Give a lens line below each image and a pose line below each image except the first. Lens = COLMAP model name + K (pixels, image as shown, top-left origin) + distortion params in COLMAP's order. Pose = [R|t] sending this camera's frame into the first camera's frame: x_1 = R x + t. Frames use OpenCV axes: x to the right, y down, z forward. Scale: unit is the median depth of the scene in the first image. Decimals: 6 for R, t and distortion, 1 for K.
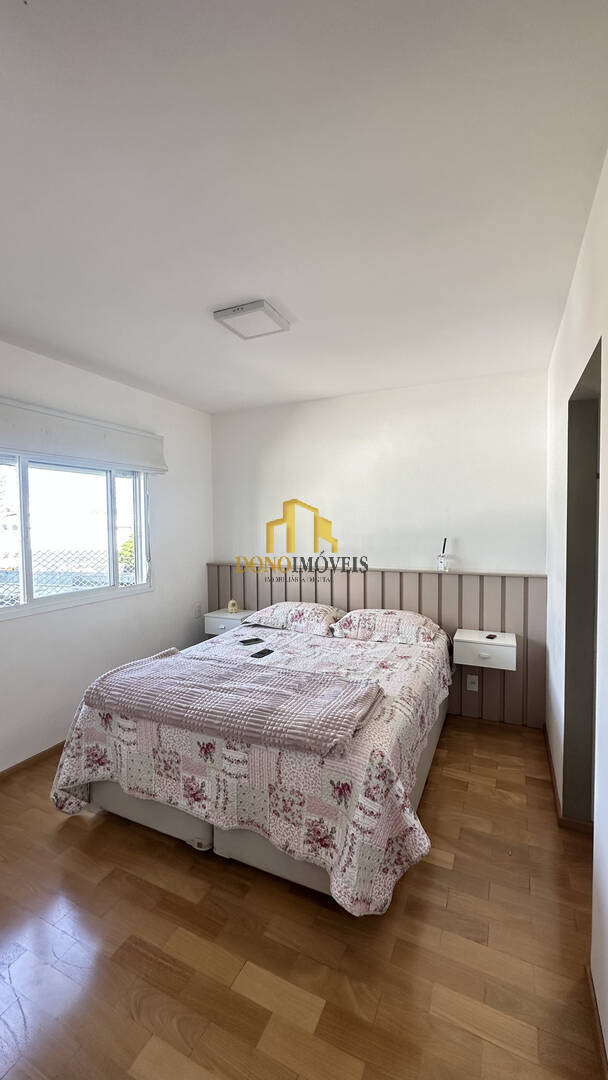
lens RADIAL K [[434.5, 0, 306.7], [0, 434.5, 539.5], [0, 0, 1]] dist [0.001574, 0.000643]
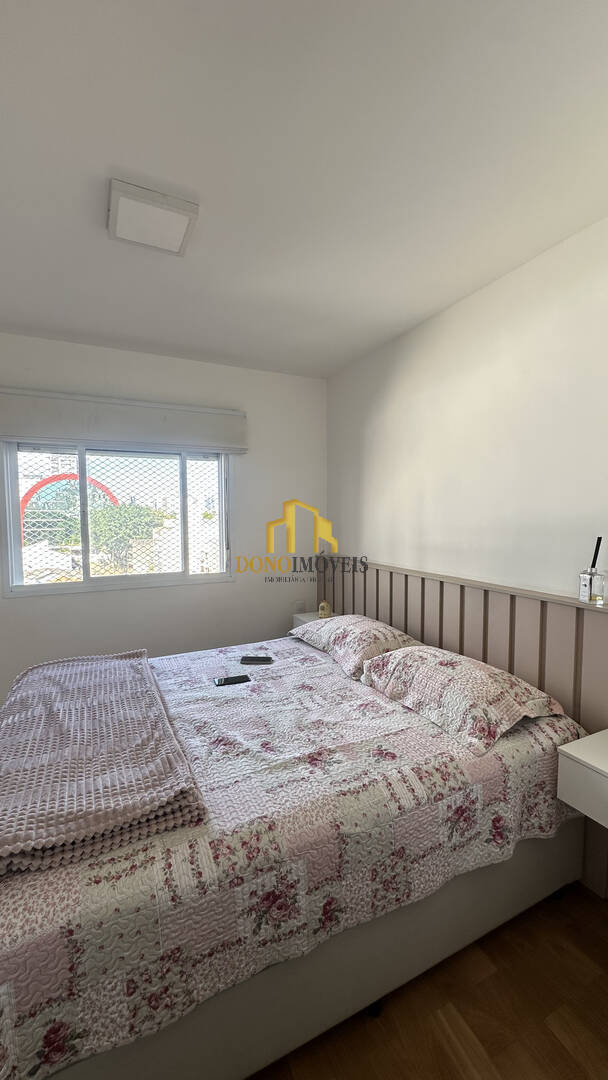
lens RADIAL K [[432.2, 0, 304.0], [0, 432.2, 540.0], [0, 0, 1]] dist [-0.019848, 0.000089]
pose [[0.778704, 0.045227, -0.625759, 0.423749], [-0.030044, 0.998942, 0.034813, -0.007988], [0.626672, -0.008309, 0.779239, 0.477251]]
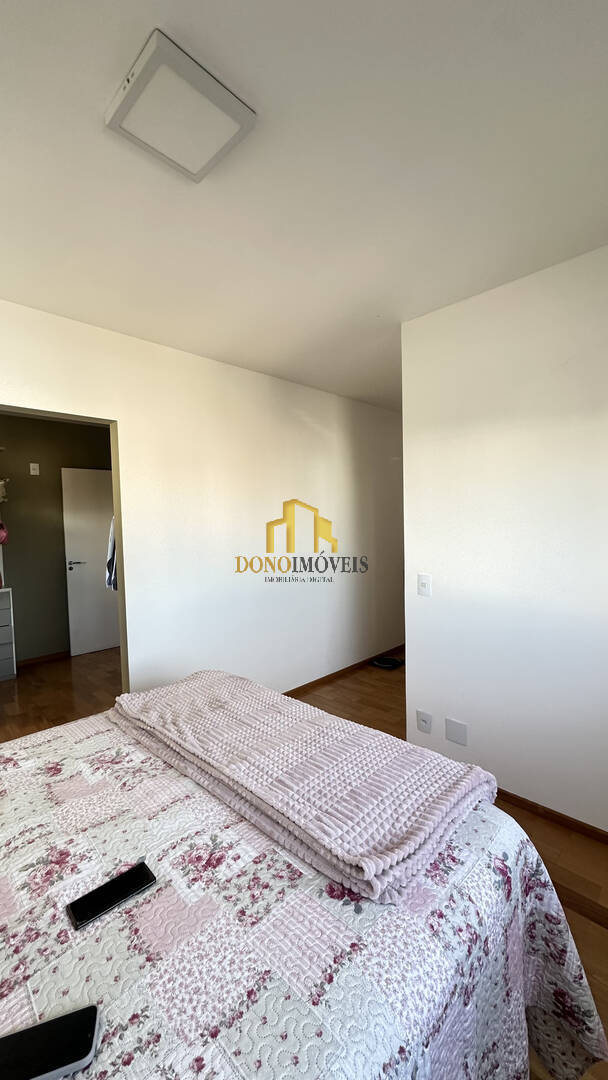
lens RADIAL K [[434.5, 0, 306.7], [0, 434.5, 539.5], [0, 0, 1]] dist [0.001574, 0.000643]
pose [[-0.947402, 0.004691, 0.320011, -0.337549], [0.032791, 0.996053, 0.082478, -0.034716], [-0.318361, 0.088633, -0.943817, 1.187393]]
